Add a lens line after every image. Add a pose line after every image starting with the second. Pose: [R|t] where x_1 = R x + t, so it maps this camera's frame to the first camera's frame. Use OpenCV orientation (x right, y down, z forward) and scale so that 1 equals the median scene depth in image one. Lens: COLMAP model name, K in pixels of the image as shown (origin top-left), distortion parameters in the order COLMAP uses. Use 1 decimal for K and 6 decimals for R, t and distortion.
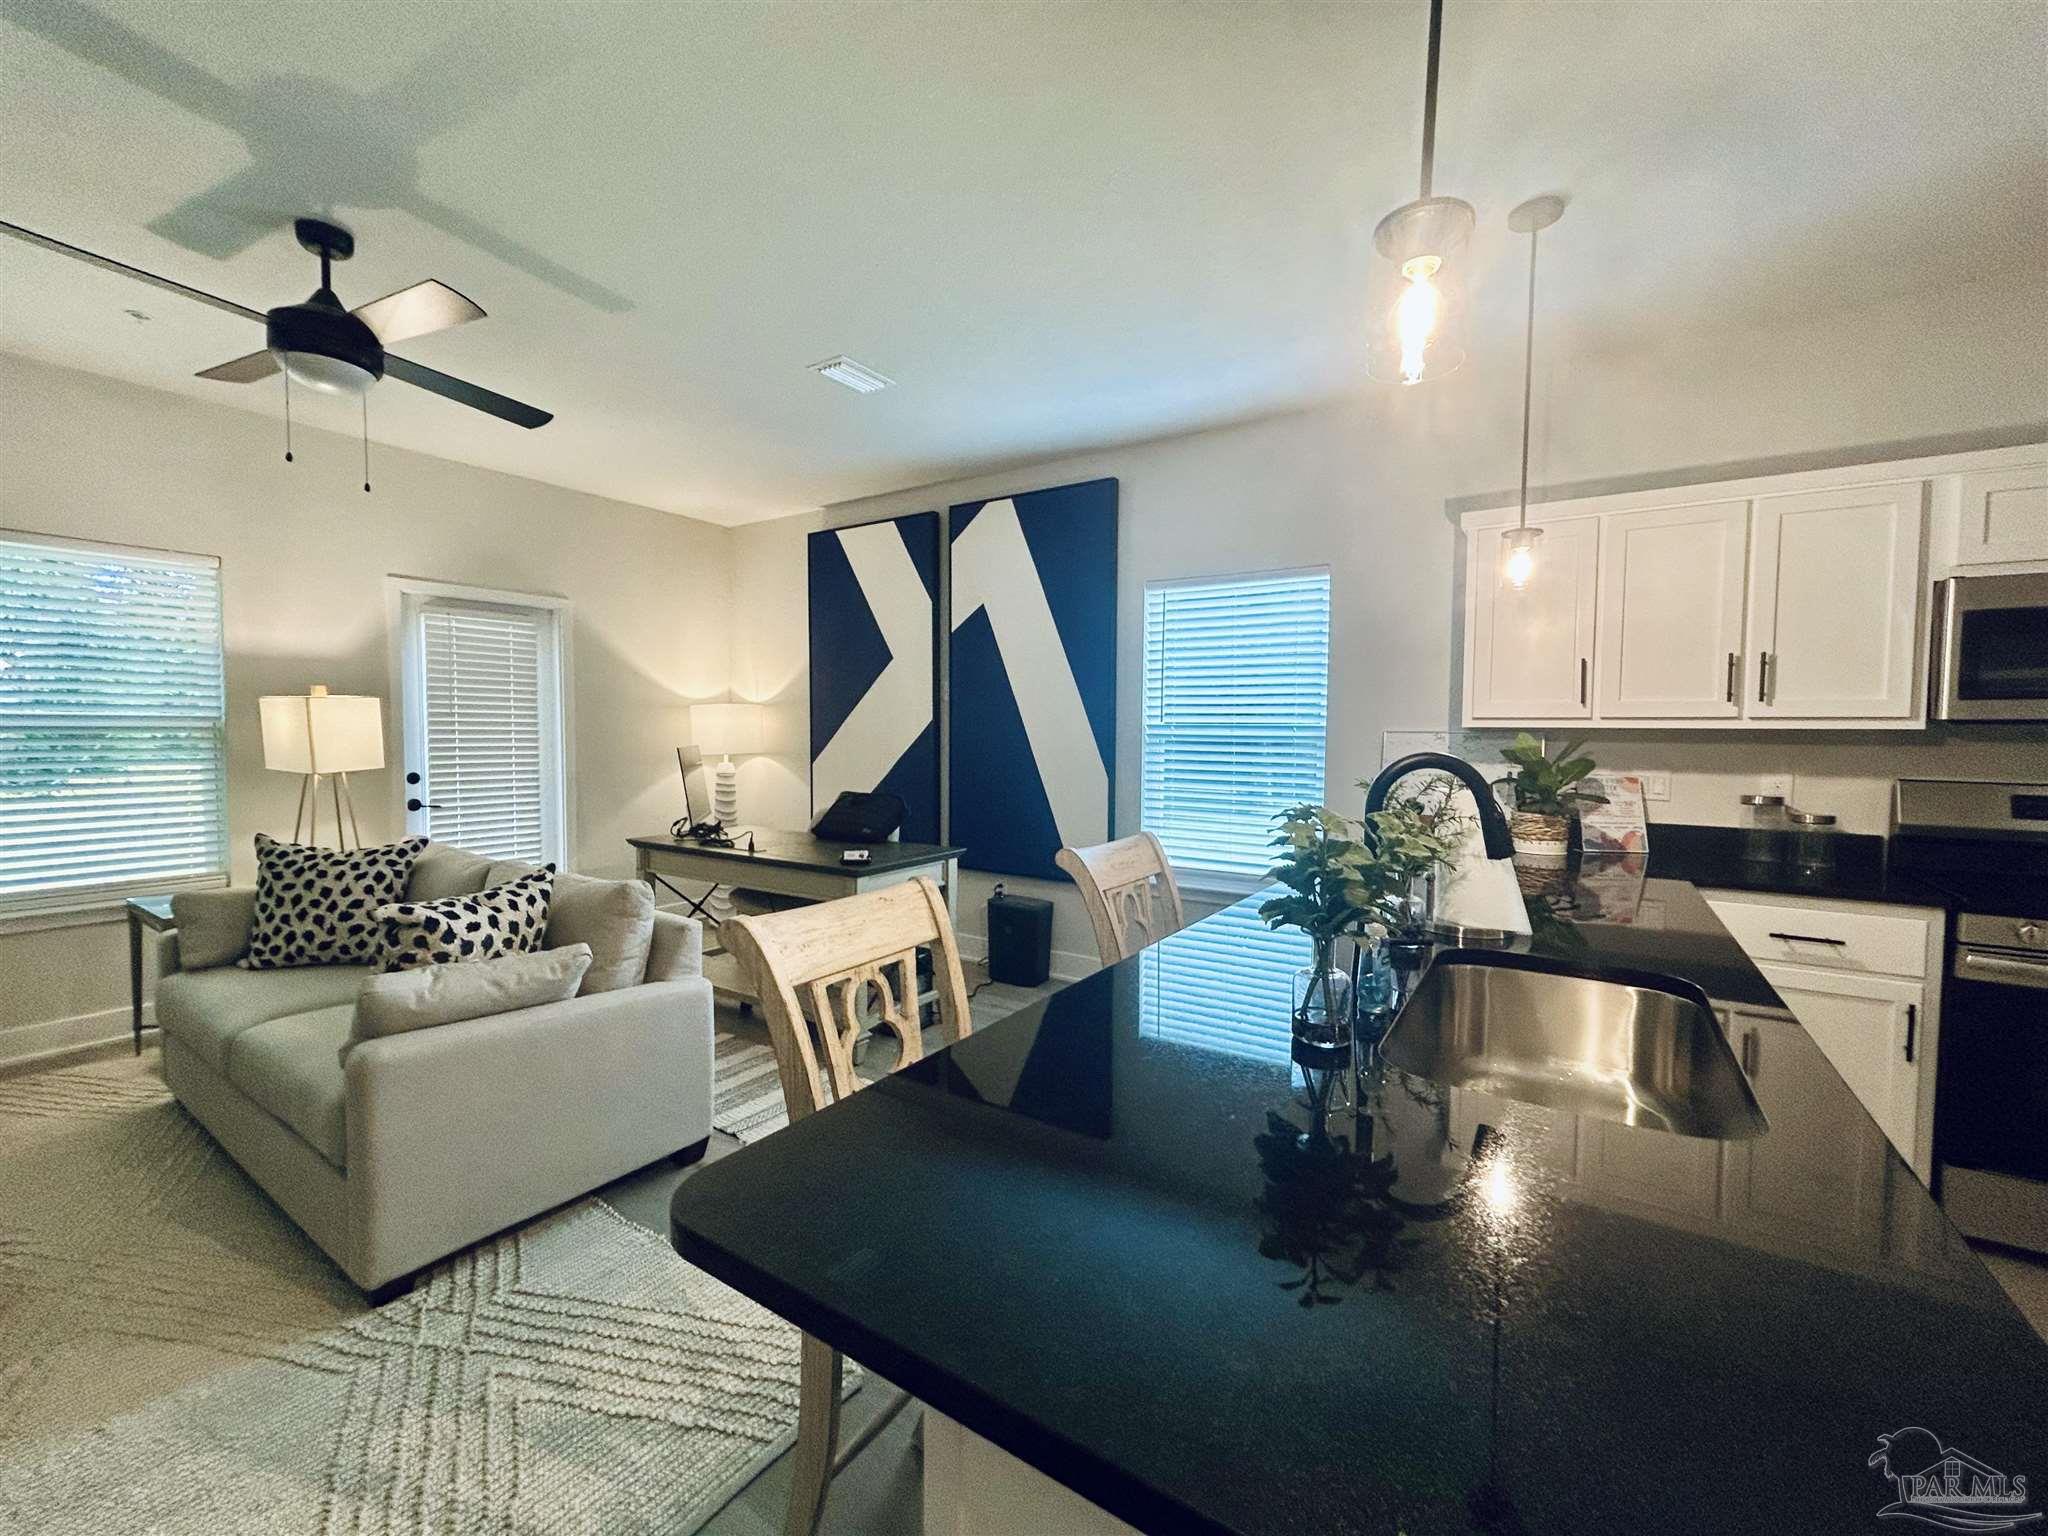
lens RADIAL K [[834.0, 0, 1018.9], [0, 834.0, 765.5], [0, 0, 1]] dist [0.001830, 0.000177]
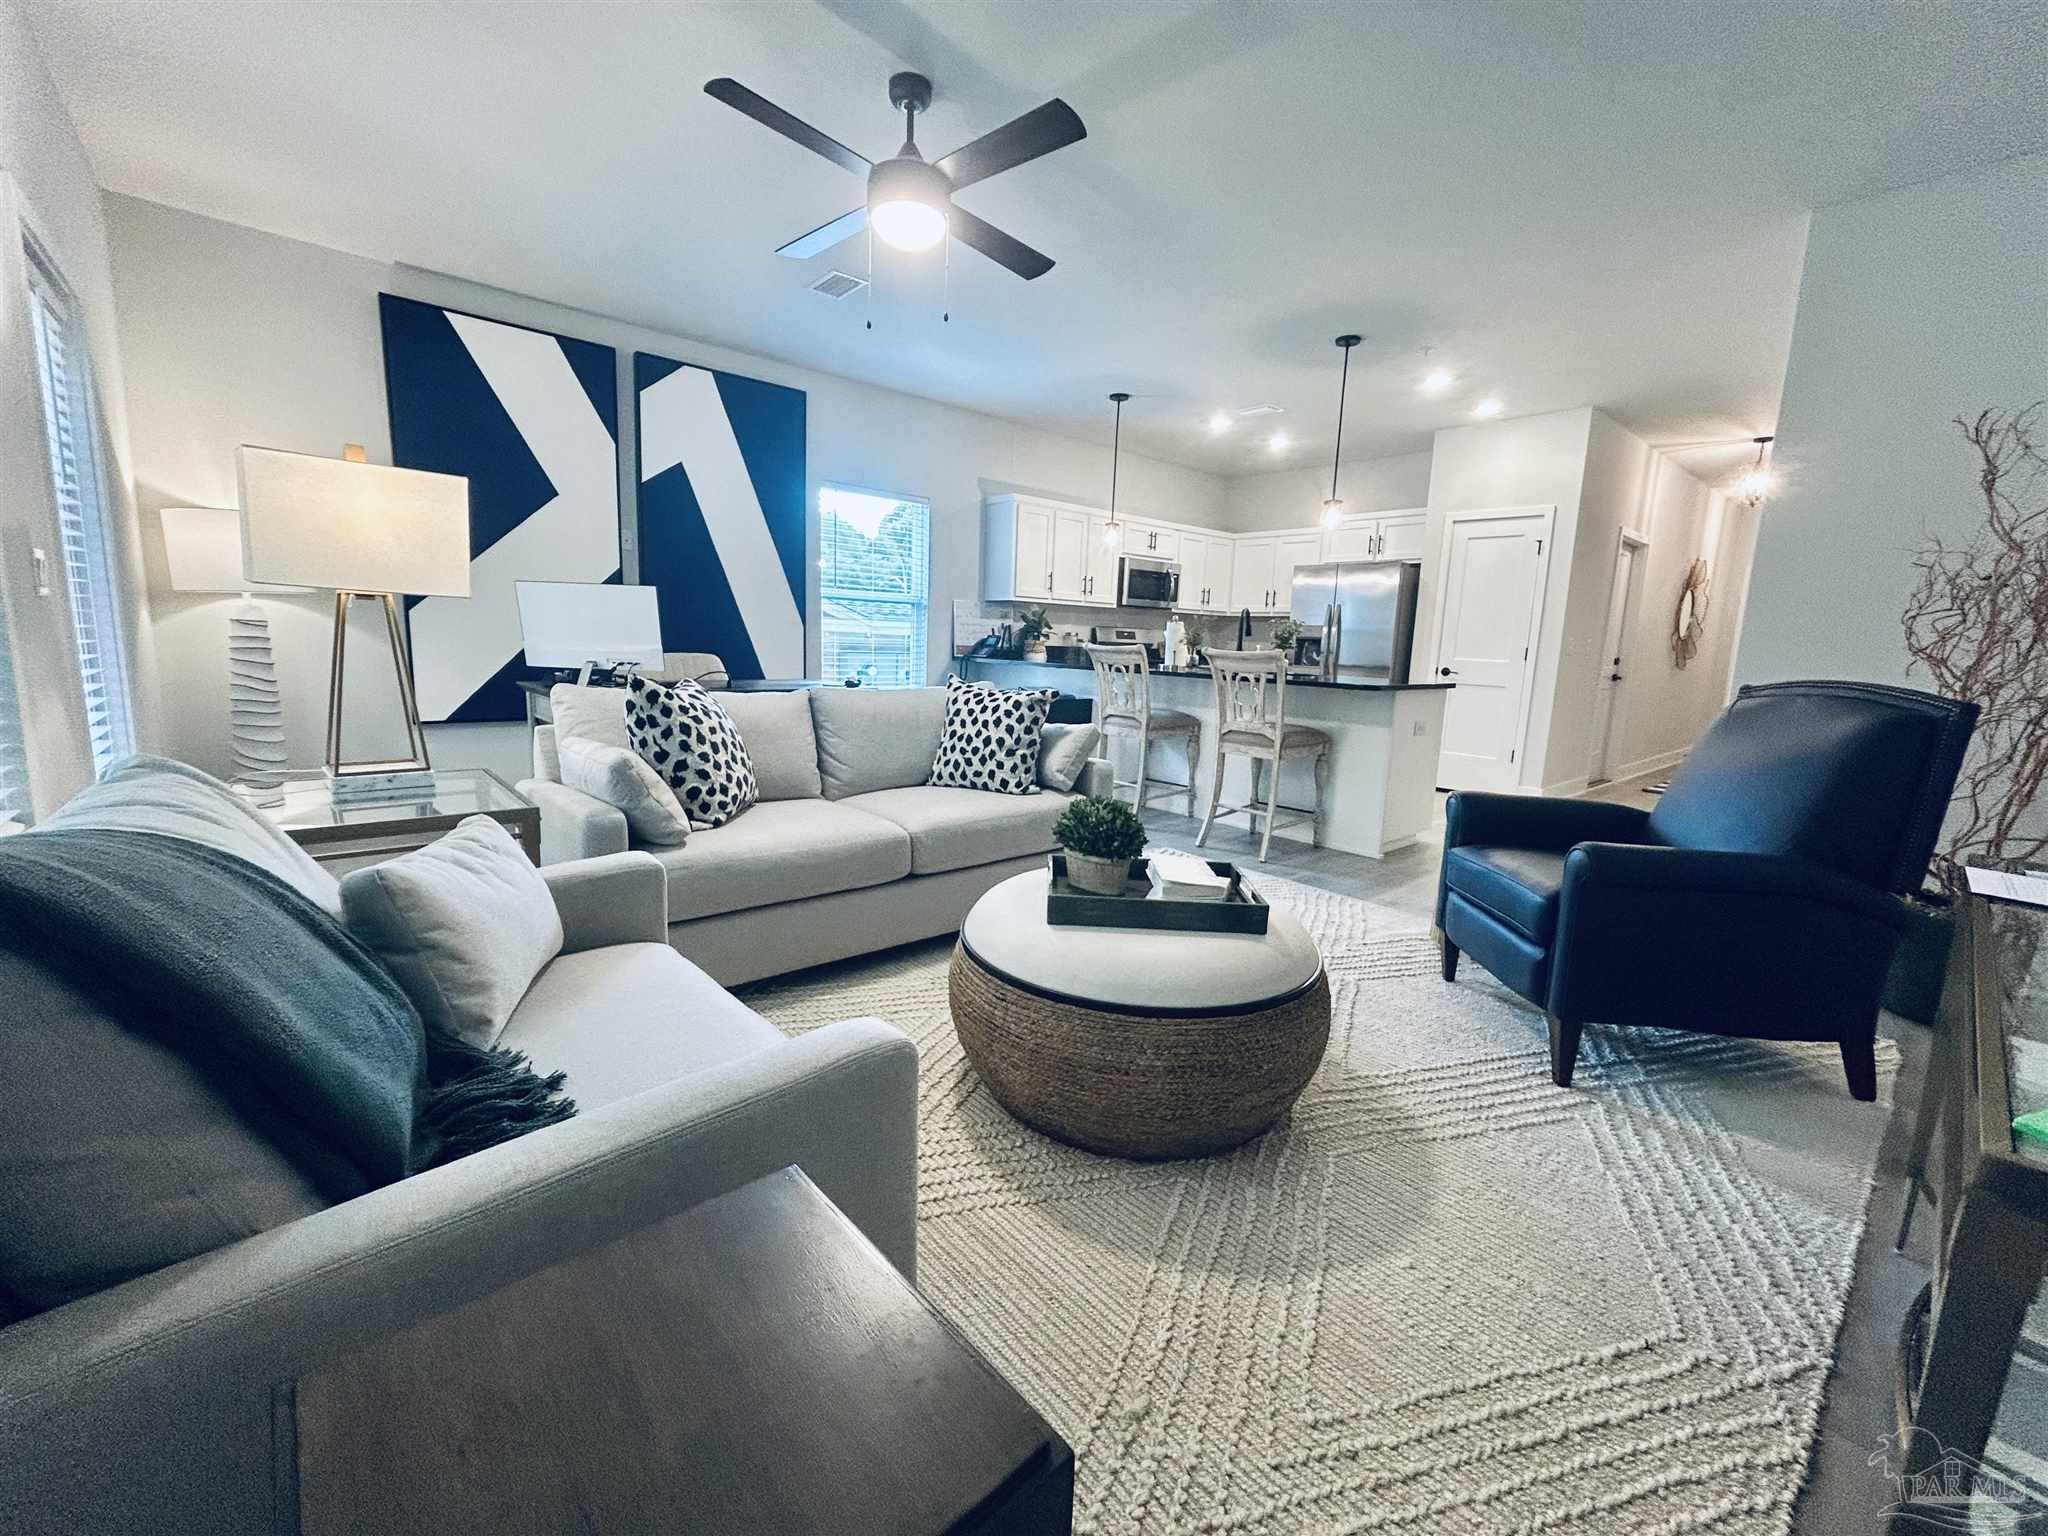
lens RADIAL K [[834.0, 0, 1018.9], [0, 834.0, 765.5], [0, 0, 1]] dist [0.001830, 0.000177]
pose [[0.248842, -0.156692, 0.955785, -1.549466], [0.007952, 0.987124, 0.159760, 0.027008], [-0.968512, -0.032154, 0.246884, 0.480223]]
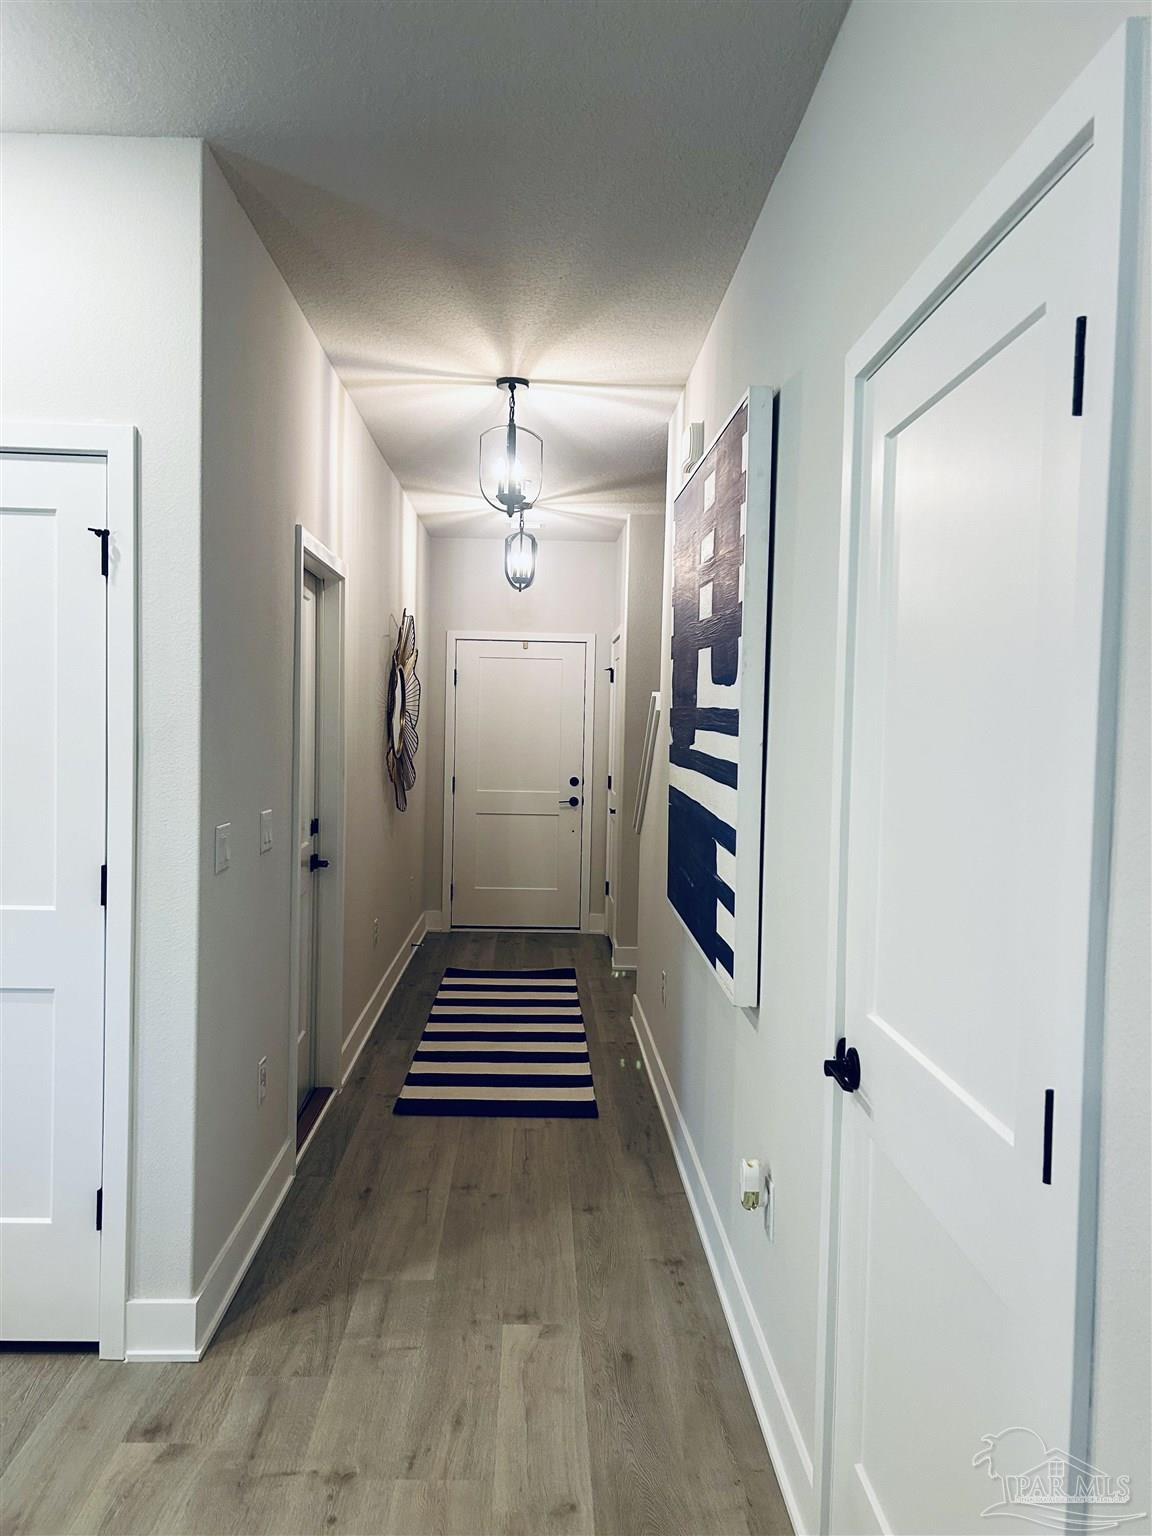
lens RADIAL K [[1162.4, 0, 576.0], [0, 1162.4, 768.0], [0, 0, 1]] dist [0.062757, 0.000508]
pose [[-0.589184, -0.056583, 0.806015, -0.220835], [0.005271, 0.997255, 0.073861, -0.057768], [-0.807982, 0.047766, -0.587268, 0.038212]]
